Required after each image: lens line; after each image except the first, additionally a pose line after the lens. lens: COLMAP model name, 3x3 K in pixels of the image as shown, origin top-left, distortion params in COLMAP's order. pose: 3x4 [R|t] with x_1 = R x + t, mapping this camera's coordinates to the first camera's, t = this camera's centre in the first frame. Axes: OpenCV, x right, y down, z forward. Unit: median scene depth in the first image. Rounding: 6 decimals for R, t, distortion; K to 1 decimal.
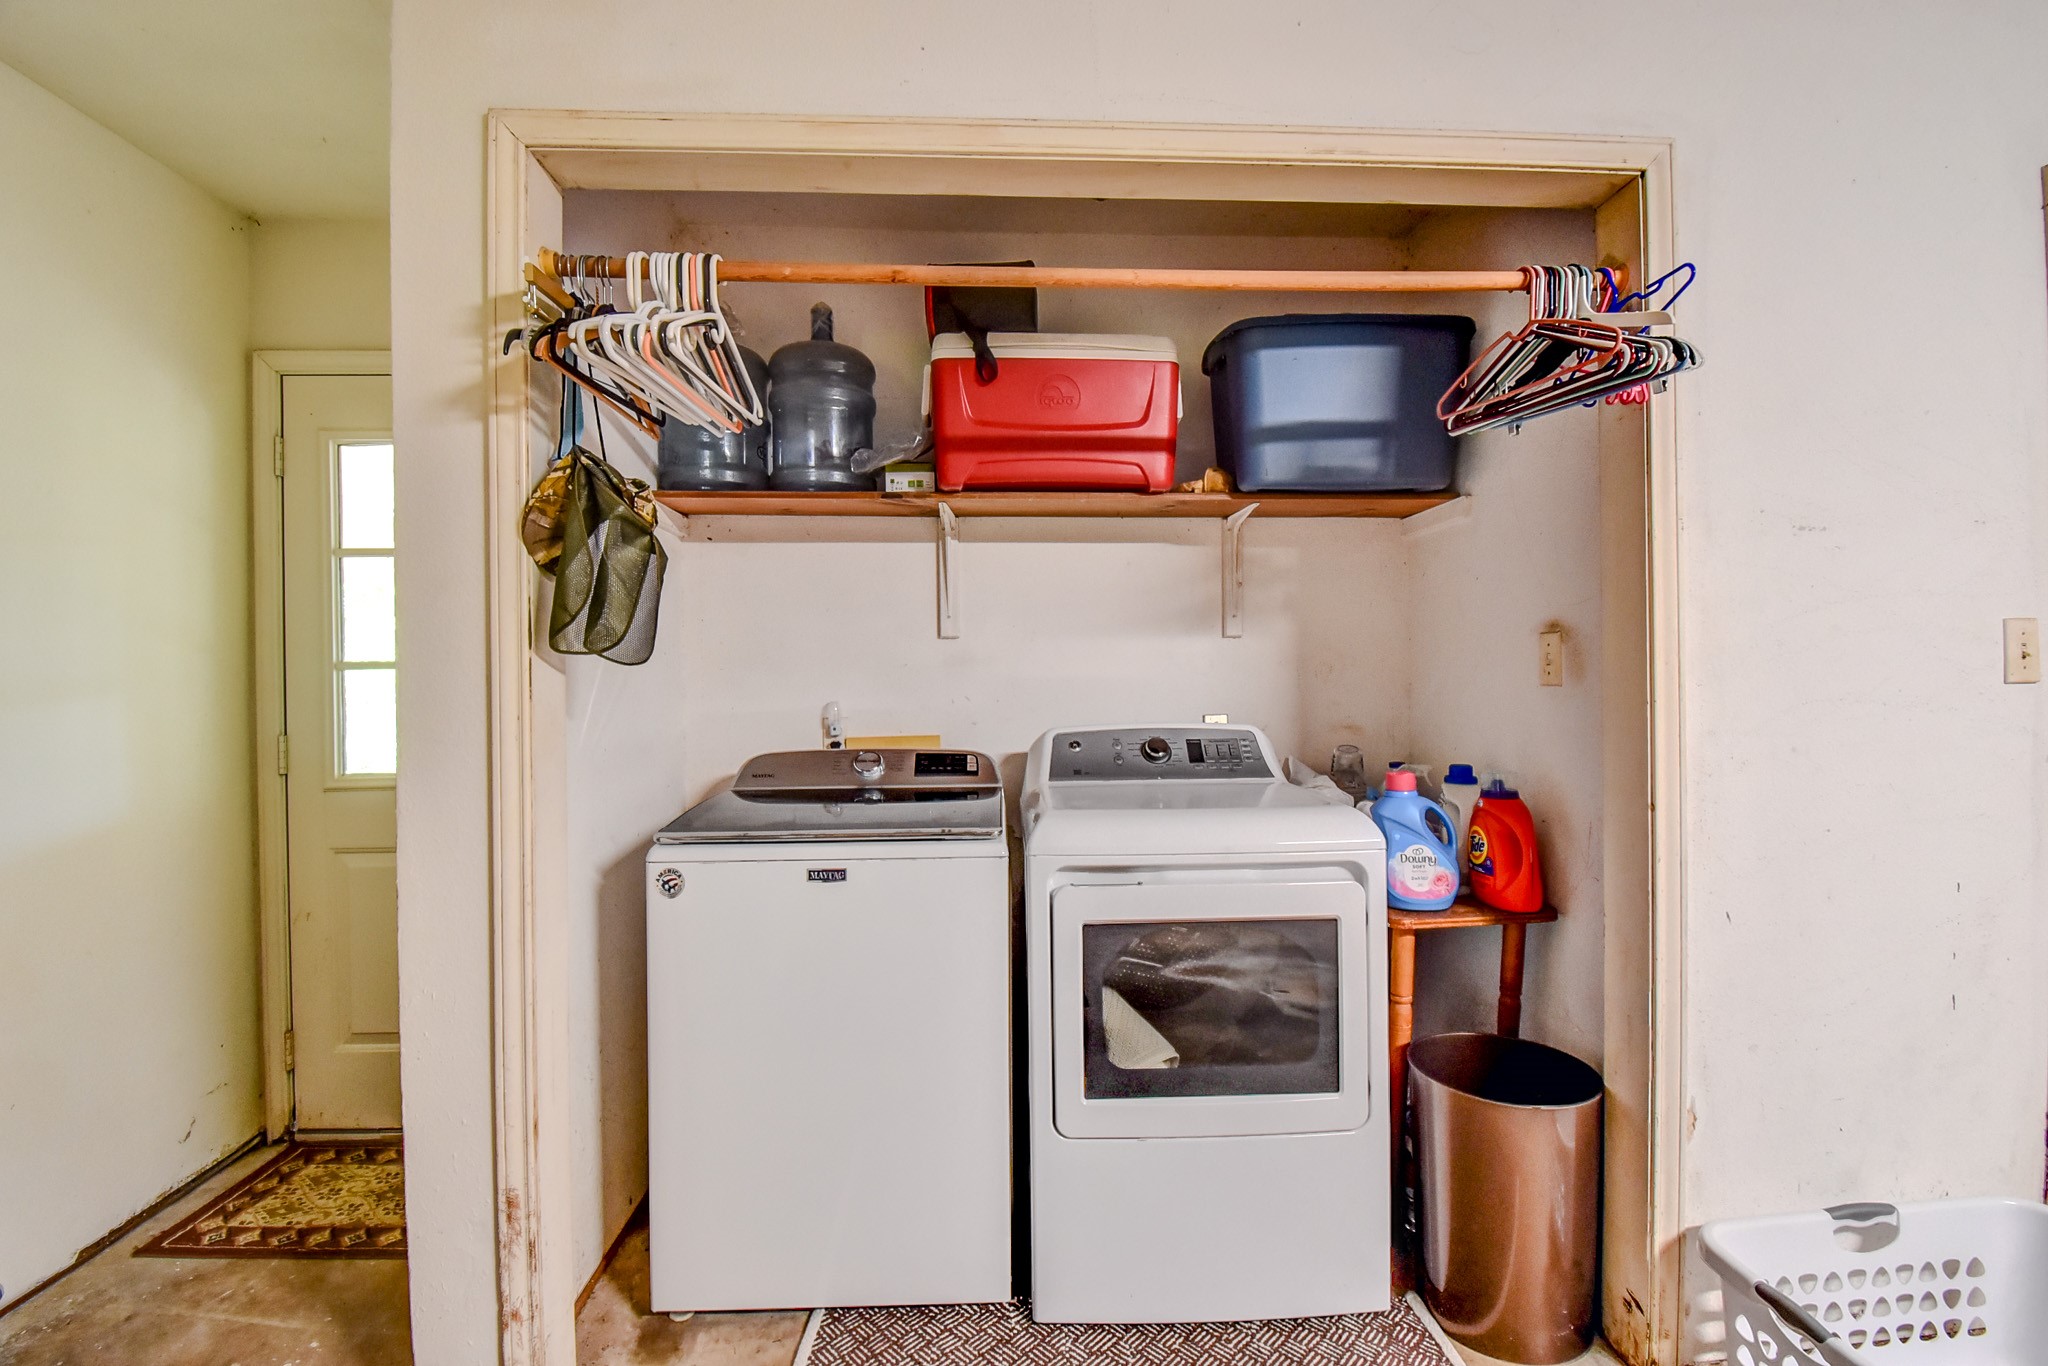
lens RADIAL K [[897.9, 0, 1018.4], [0, 897.9, 686.4], [0, 0, 1]] dist [-0.002102, -0.000122]
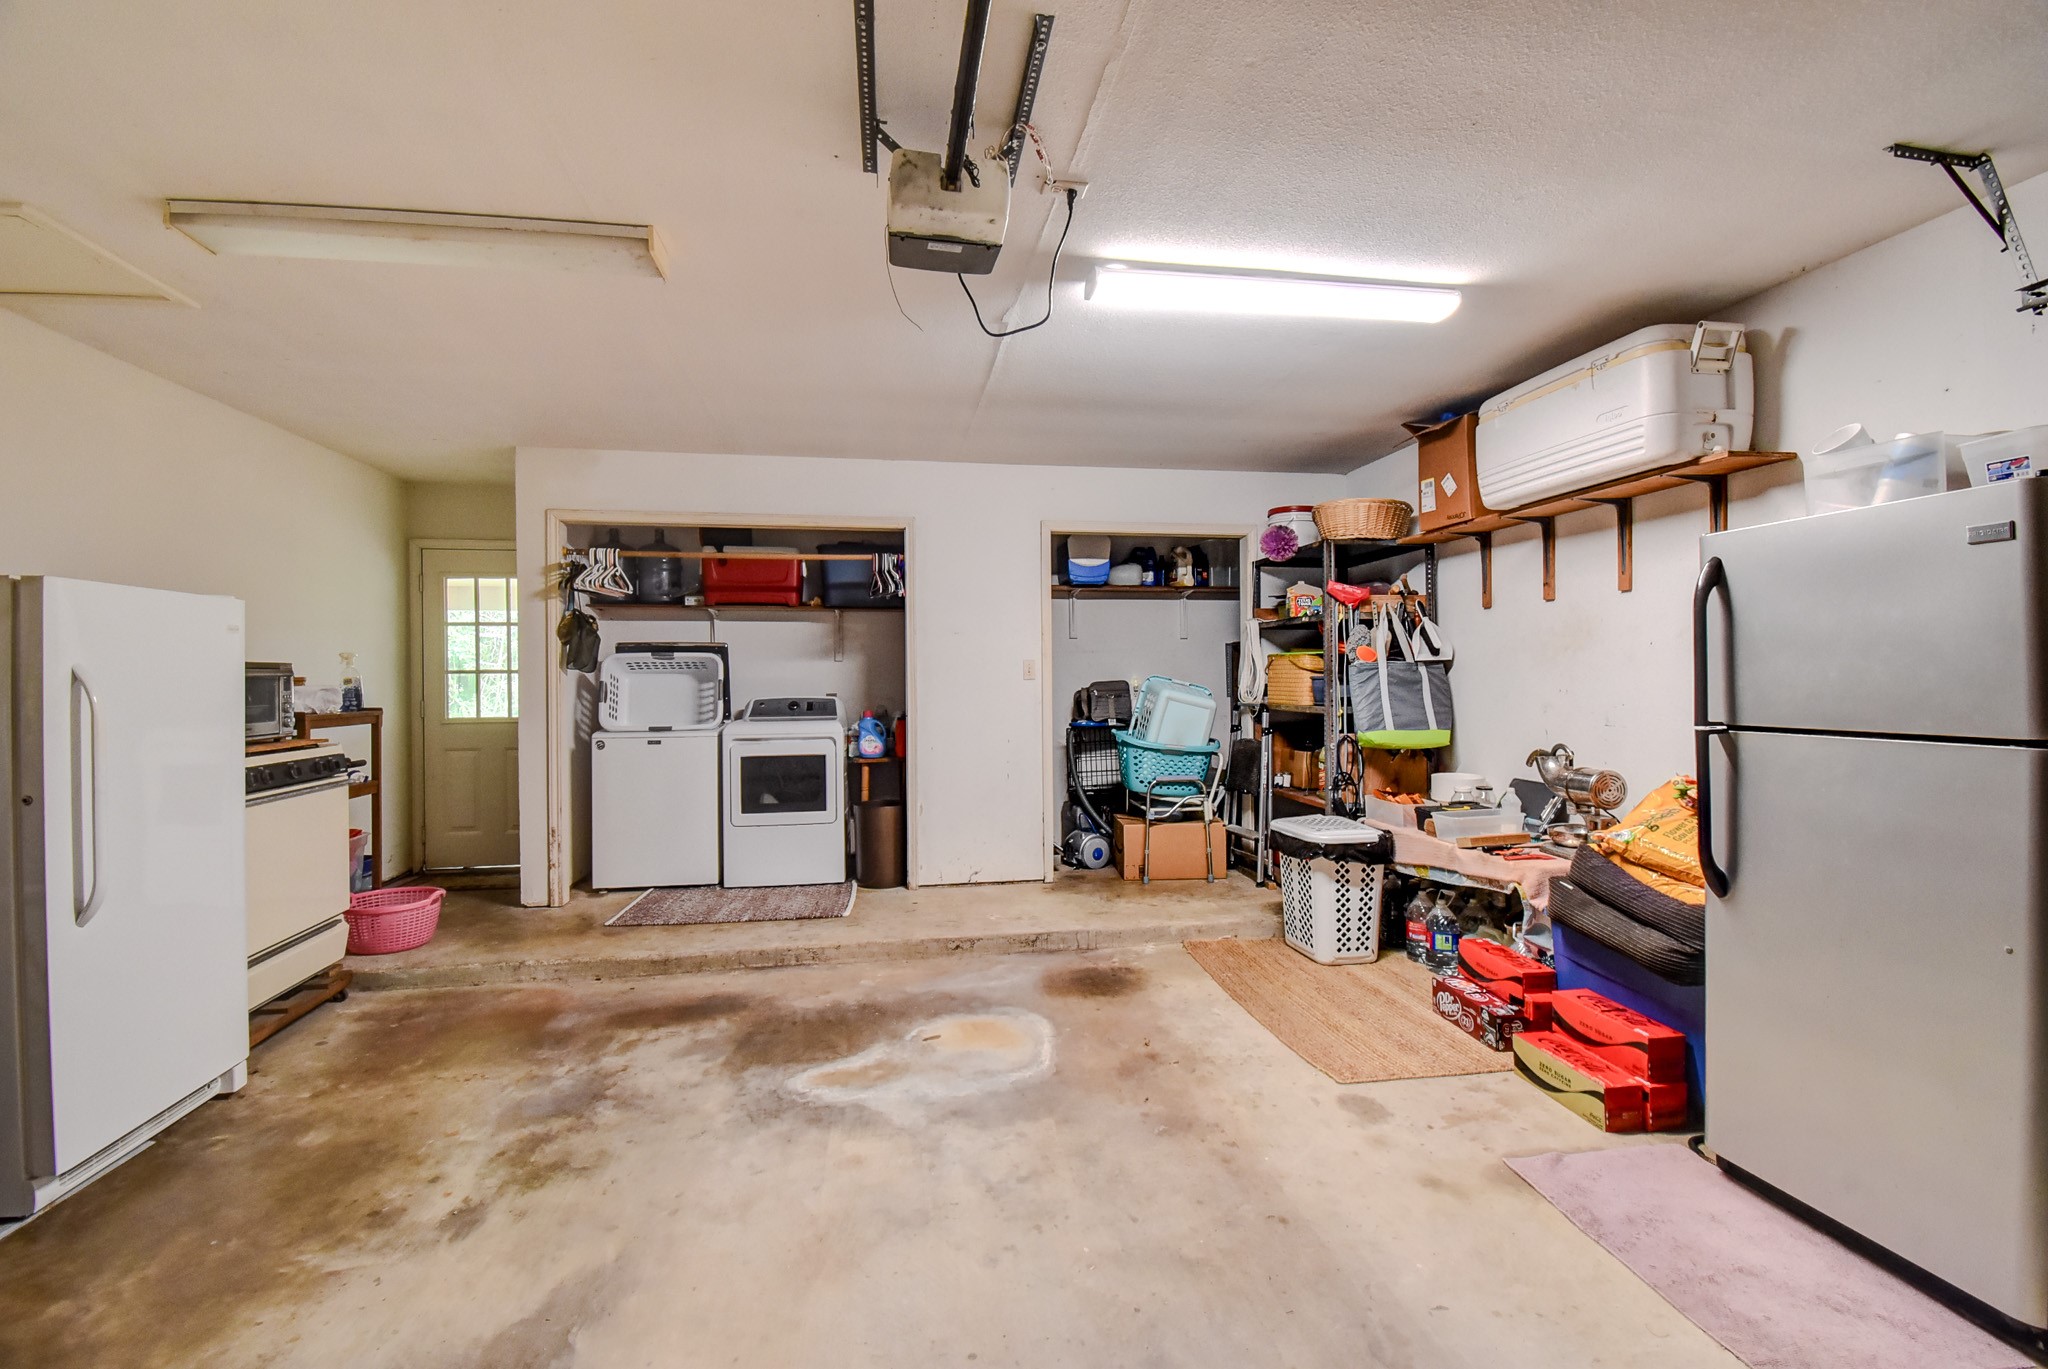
lens RADIAL K [[909.5, 0, 1033.3], [0, 909.5, 673.4], [0, 0, 1]] dist [0.002457, 0.000085]
pose [[0.992599, 0.002701, 0.121407, 0.680250], [-0.001497, 0.999949, -0.010008, 0.005378], [-0.121428, 0.009752, 0.992552, -2.197232]]
